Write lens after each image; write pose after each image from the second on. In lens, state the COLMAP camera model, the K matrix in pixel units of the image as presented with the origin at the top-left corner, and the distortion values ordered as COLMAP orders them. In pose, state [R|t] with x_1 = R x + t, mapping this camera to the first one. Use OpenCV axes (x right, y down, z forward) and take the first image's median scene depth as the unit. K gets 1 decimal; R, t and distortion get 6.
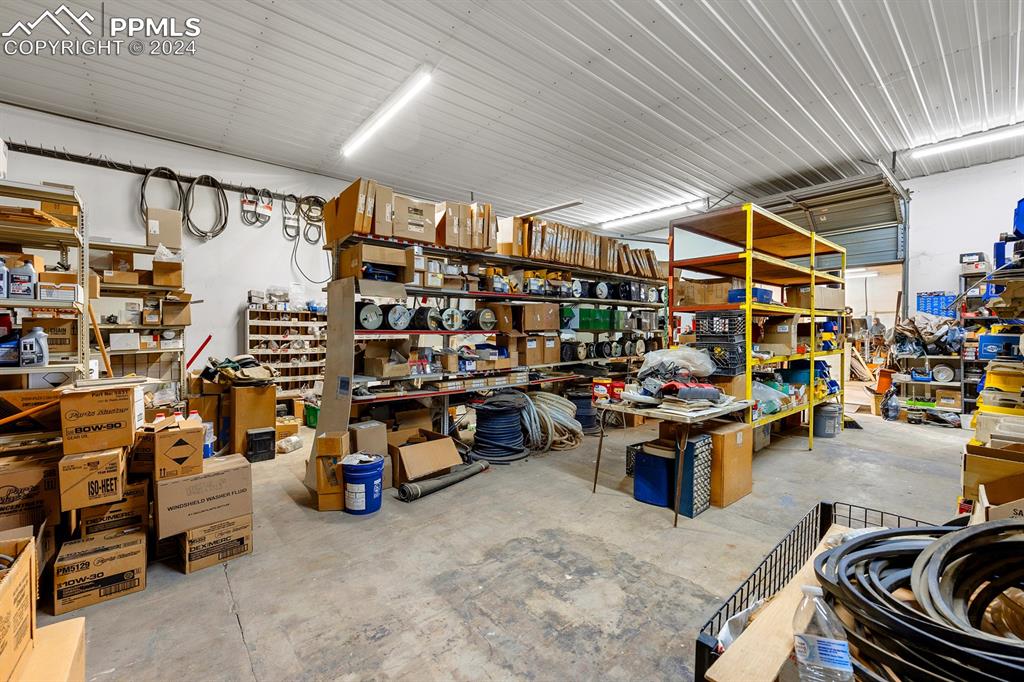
lens RADIAL K [[420.4, 0, 514.7], [0, 420.4, 332.0], [0, 0, 1]] dist [0.001101, 0.000019]
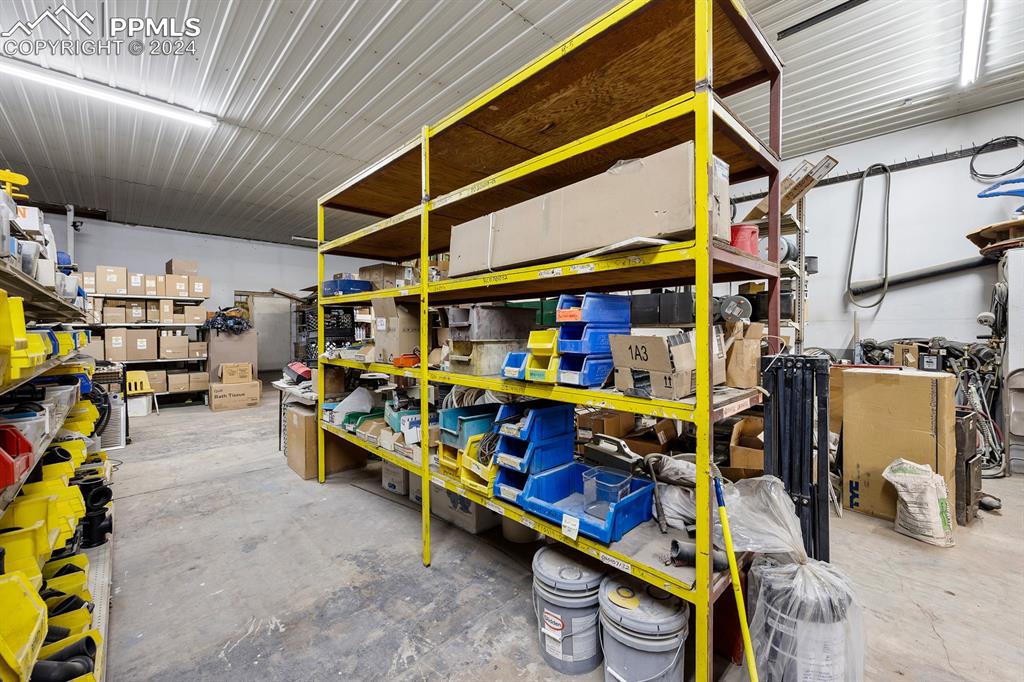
lens RADIAL K [[420.4, 0, 514.7], [0, 420.4, 332.0], [0, 0, 1]] dist [0.001101, 0.000019]
pose [[0.062028, 0.003725, -0.998067, 0.156599], [0.000609, 0.999993, 0.003770, -0.000512], [0.998074, -0.000841, 0.062026, 0.138272]]
